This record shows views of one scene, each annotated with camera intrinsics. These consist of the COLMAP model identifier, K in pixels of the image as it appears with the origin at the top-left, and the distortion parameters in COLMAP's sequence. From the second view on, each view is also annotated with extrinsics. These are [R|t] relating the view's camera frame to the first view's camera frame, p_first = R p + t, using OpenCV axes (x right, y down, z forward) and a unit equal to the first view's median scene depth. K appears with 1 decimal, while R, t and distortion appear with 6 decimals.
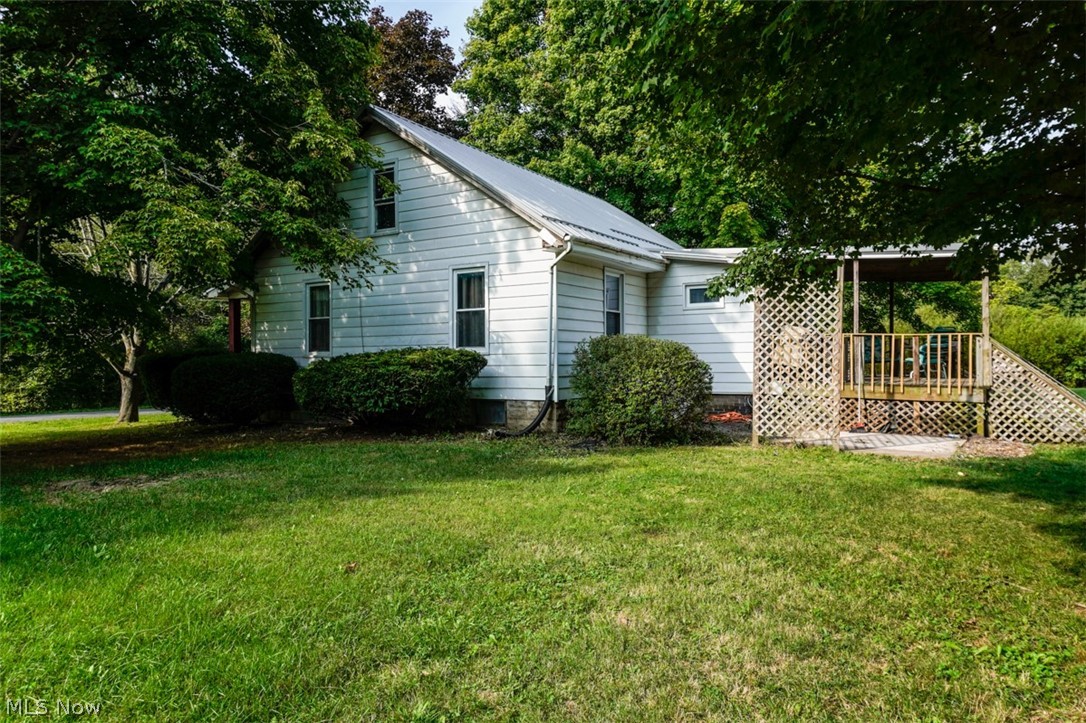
lens RADIAL K [[743.9, 0, 543.0], [0, 743.9, 361.5], [0, 0, 1]] dist [0.031251, 0.001229]
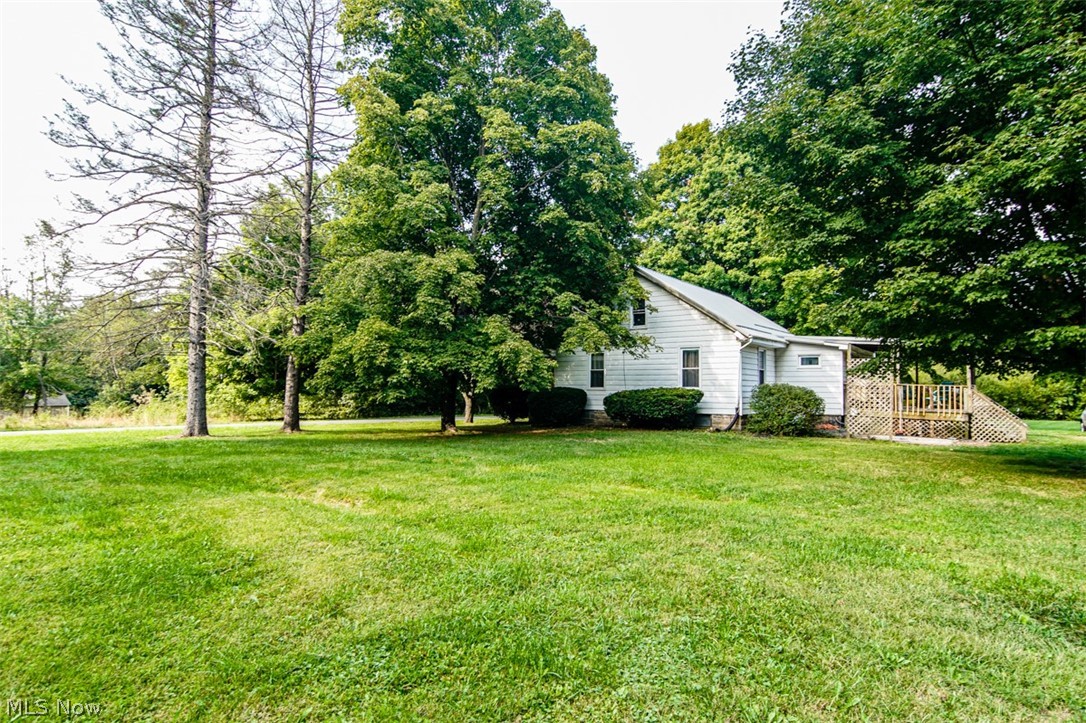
lens RADIAL K [[577.6, 0, 543.0], [0, 577.6, 361.5], [0, 0, 1]] dist [0.002759, -0.001212]
pose [[0.990782, 0.013725, -0.134768, -0.277824], [-0.020568, 0.998562, -0.049513, -0.003520], [0.133894, 0.051828, 0.989639, -0.577908]]
